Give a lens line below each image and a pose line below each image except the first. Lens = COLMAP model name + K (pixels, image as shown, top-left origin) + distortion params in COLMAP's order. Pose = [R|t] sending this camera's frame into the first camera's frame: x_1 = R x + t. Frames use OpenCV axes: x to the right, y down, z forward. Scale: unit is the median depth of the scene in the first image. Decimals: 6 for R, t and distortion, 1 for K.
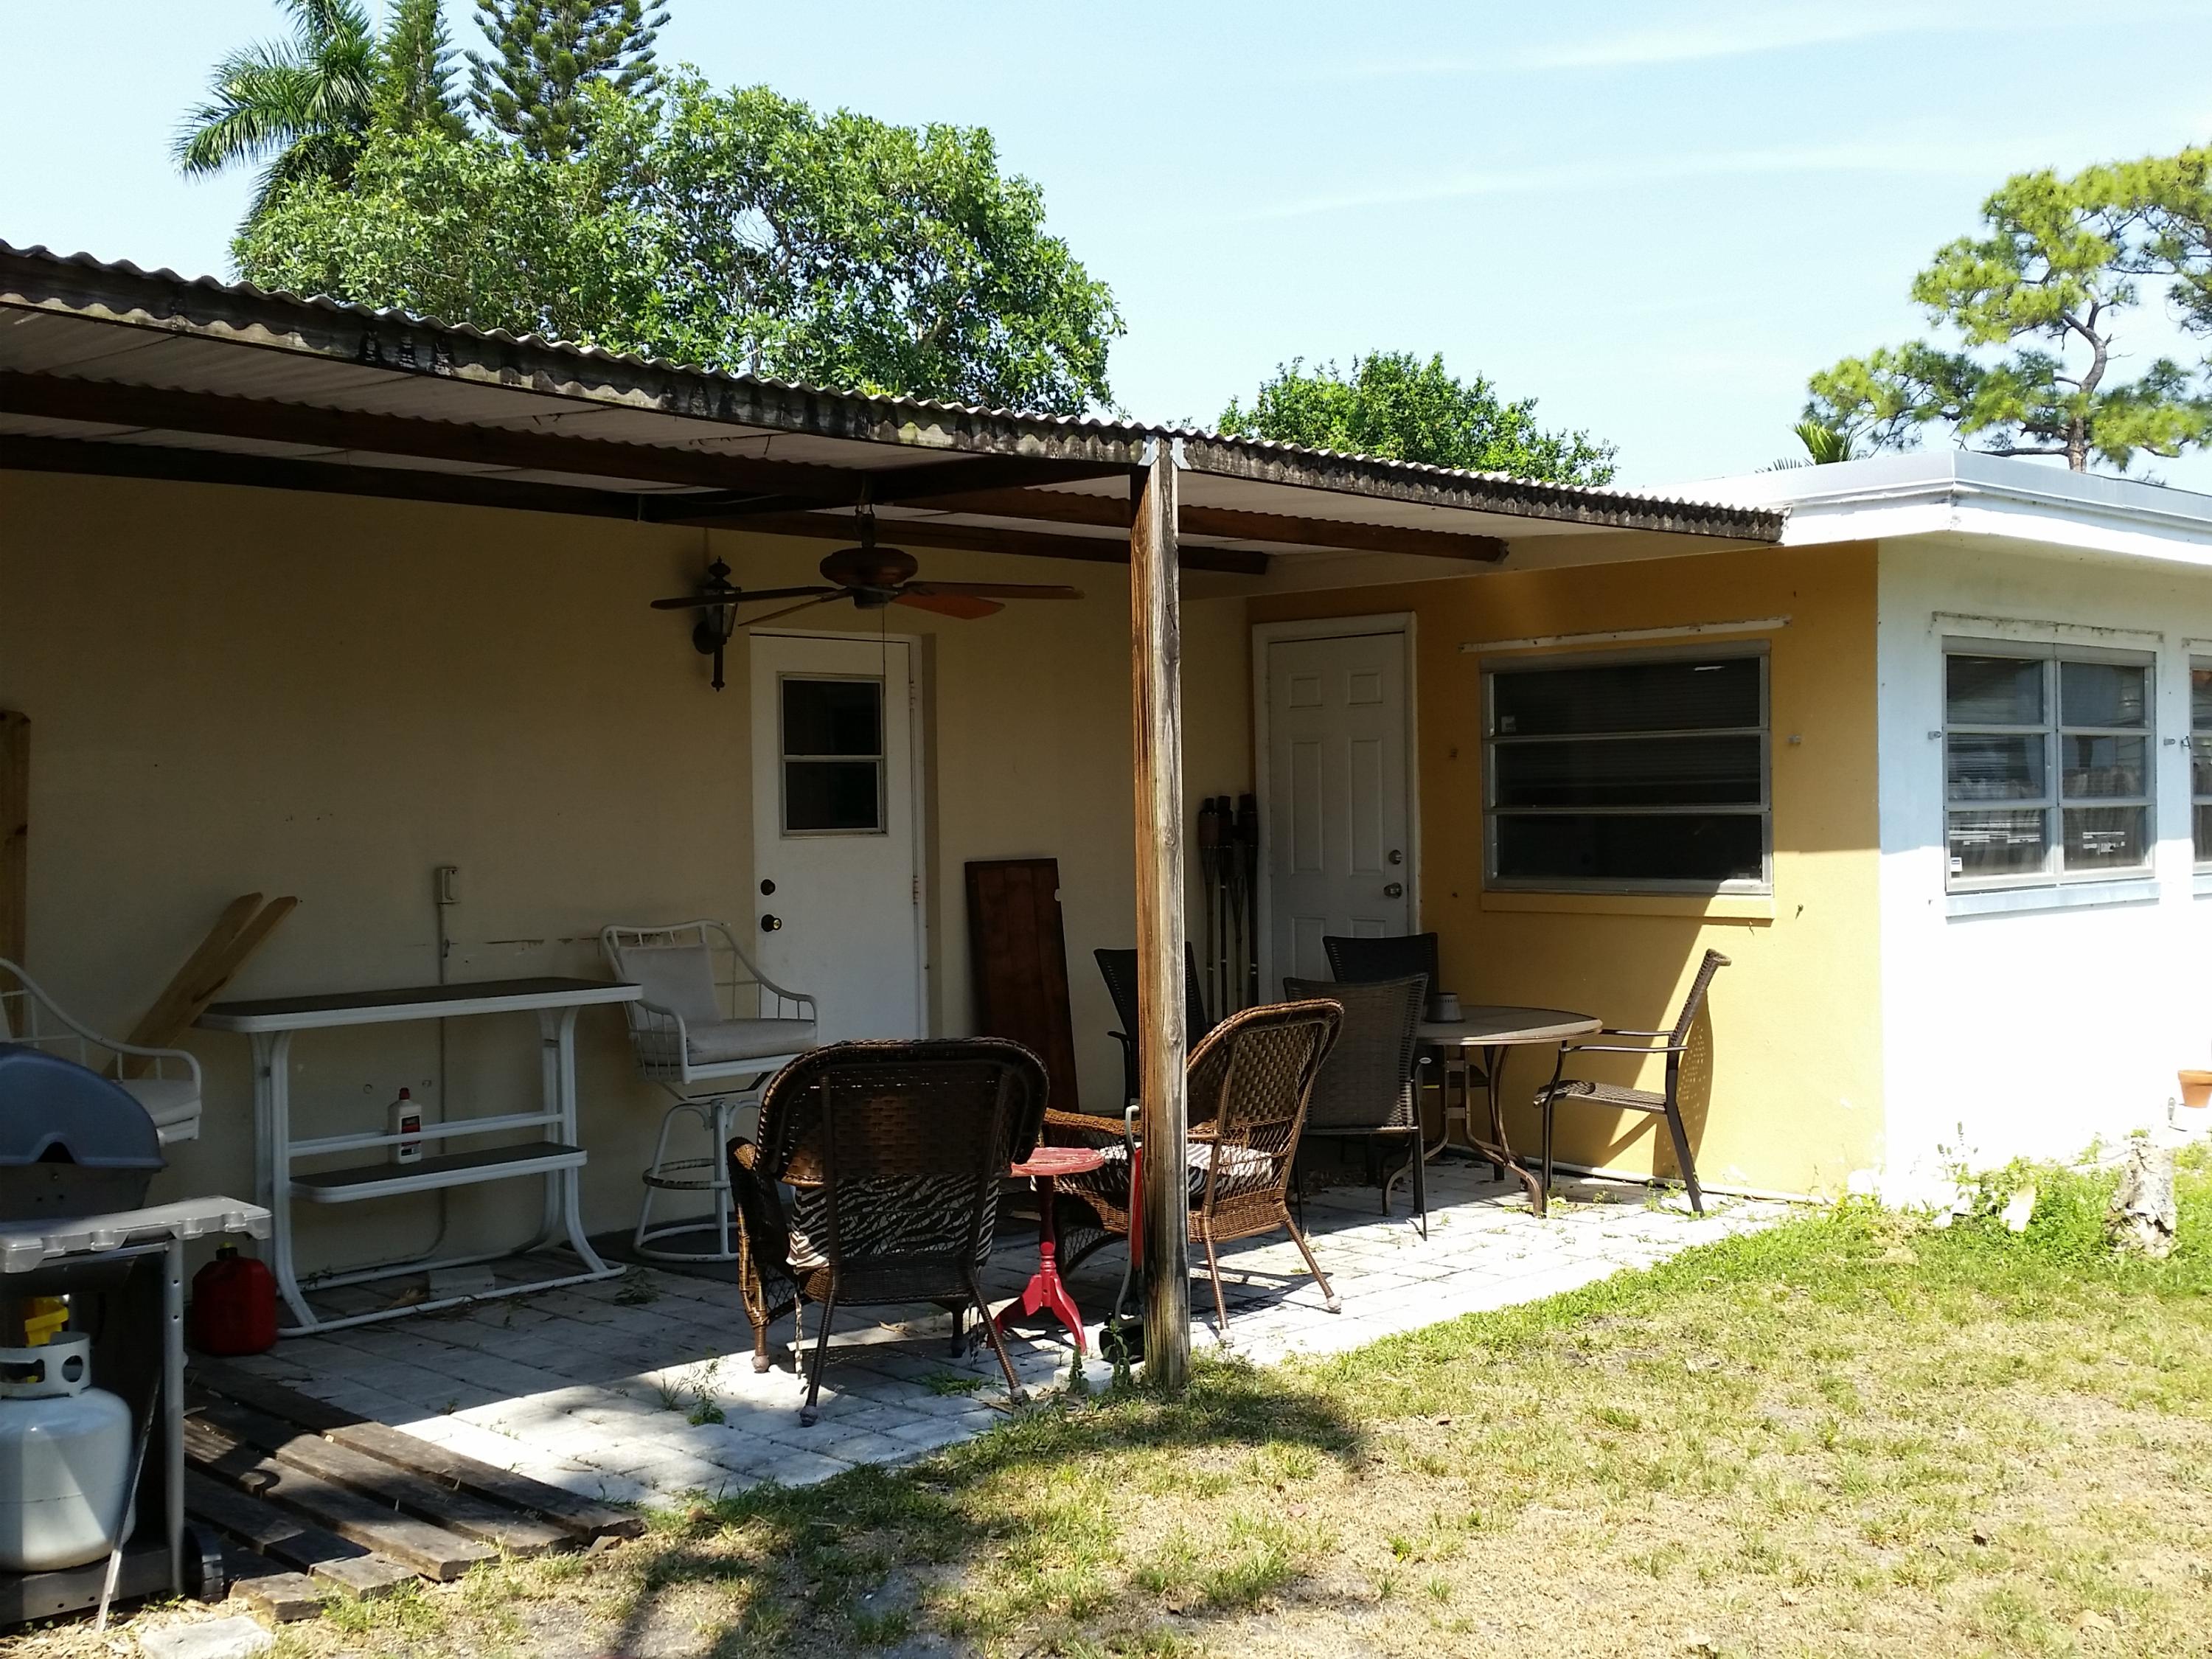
lens RADIAL K [[2361.8, 0, 1109.3], [0, 2361.8, 845.5], [0, 0, 1]] dist [0.083450, 0.000000]
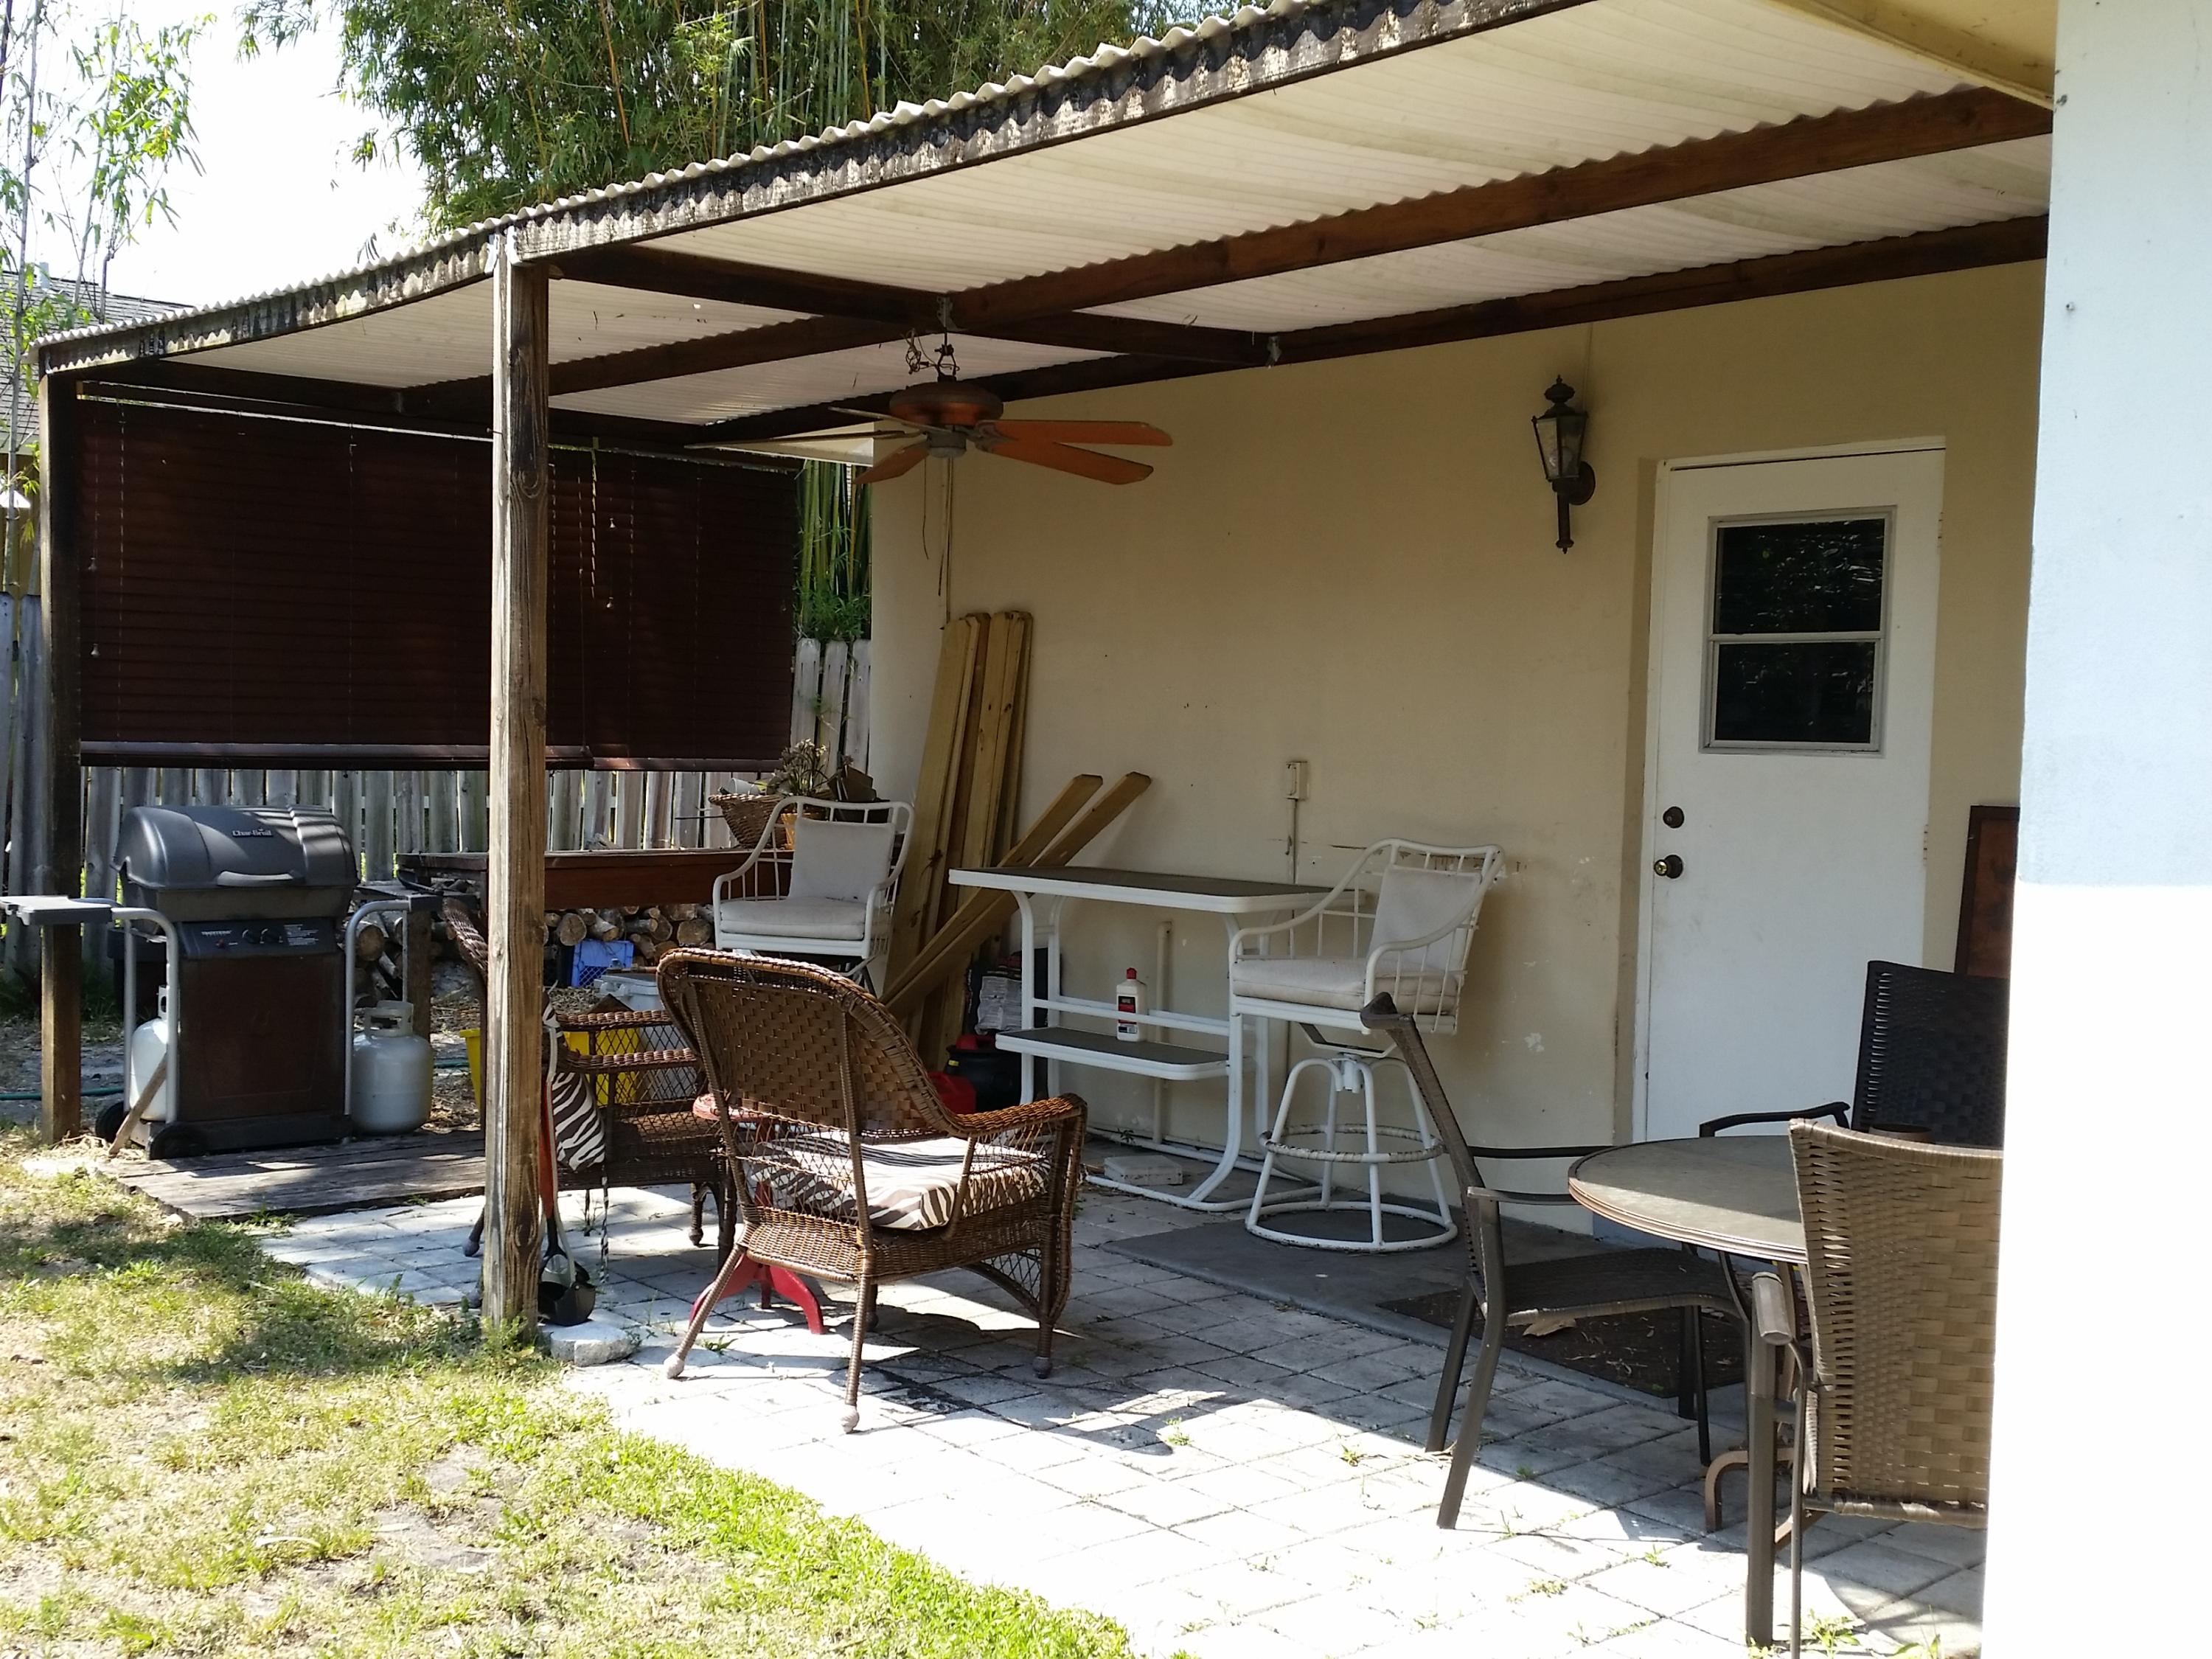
lens RADIAL K [[2361.8, 0, 1097.1], [0, 2361.8, 828.7], [0, 0, 1]] dist [0.083450, 0.000000]
pose [[-0.026849, 0.058926, -0.997901, 0.599547], [-0.043676, 0.997239, 0.060062, -0.015125], [0.998685, 0.045197, -0.024201, 0.853096]]
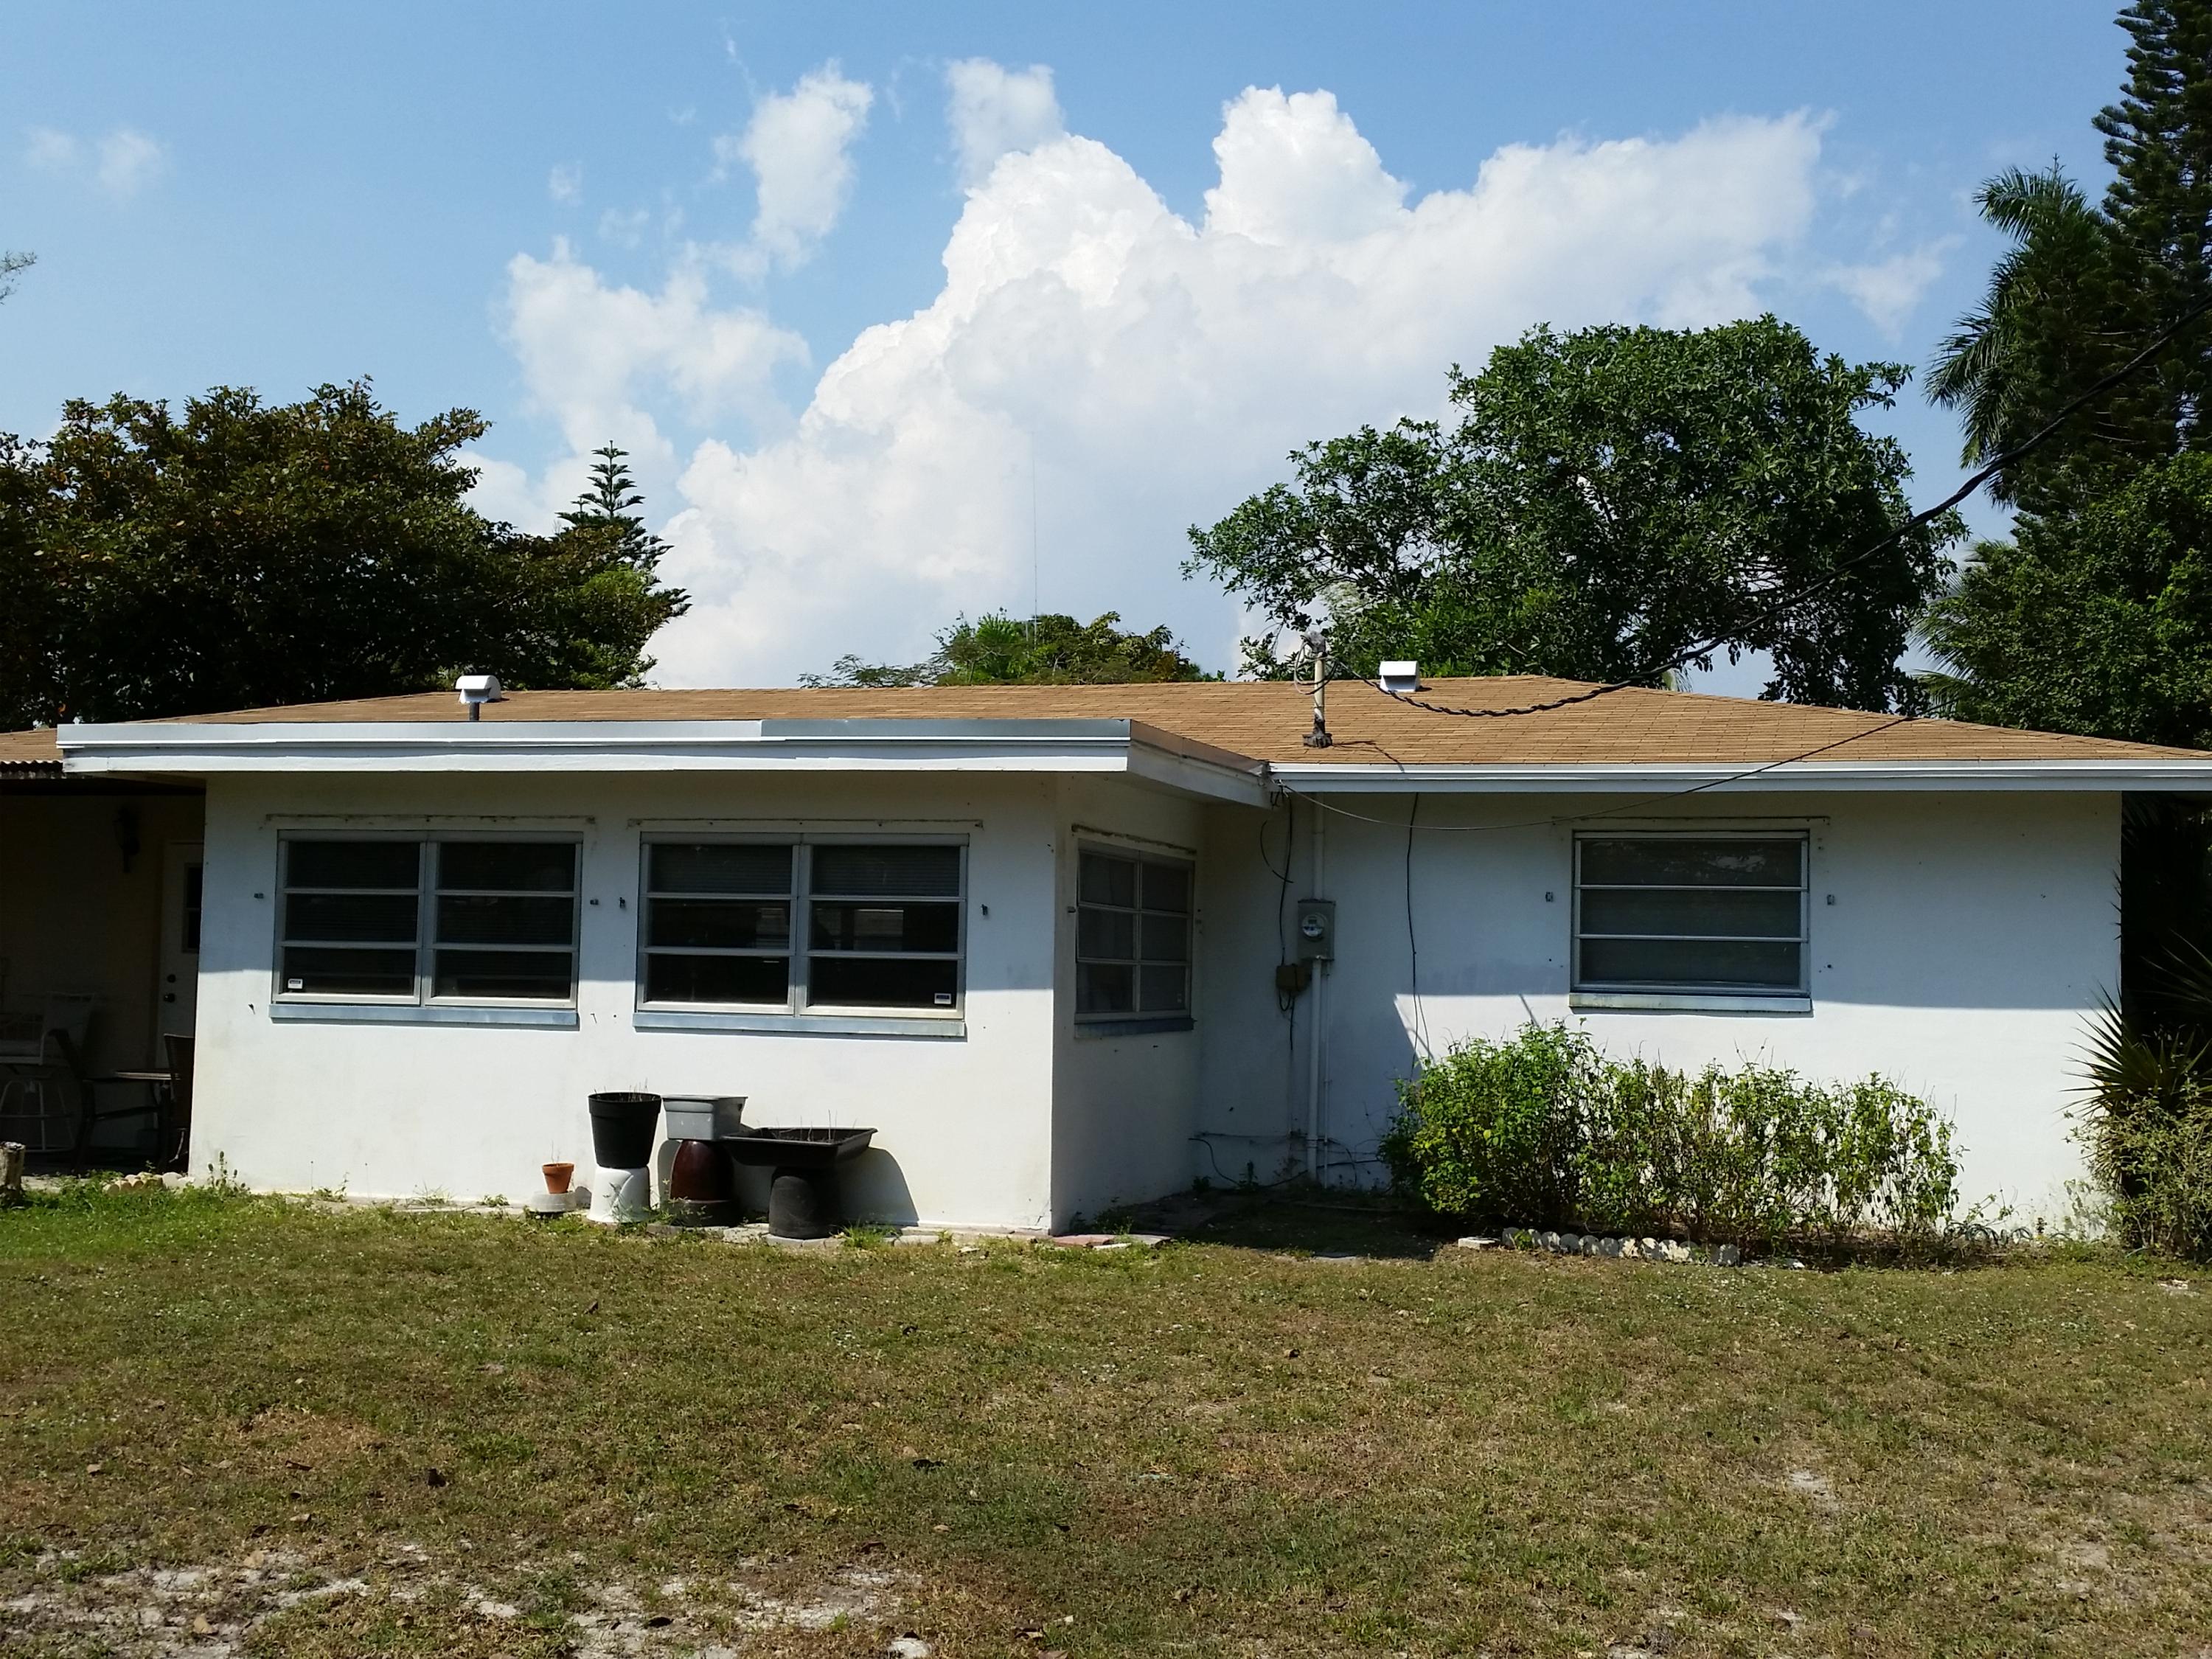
lens RADIAL K [[2361.8, 0, 1109.8], [0, 2361.8, 845.5], [0, 0, 1]] dist [0.083450, 0.000000]
pose [[0.503268, -0.019905, -0.863901, 1.893245], [-0.044556, 0.997807, -0.048947, -0.027885], [0.862981, 0.063125, 0.501278, 0.695677]]
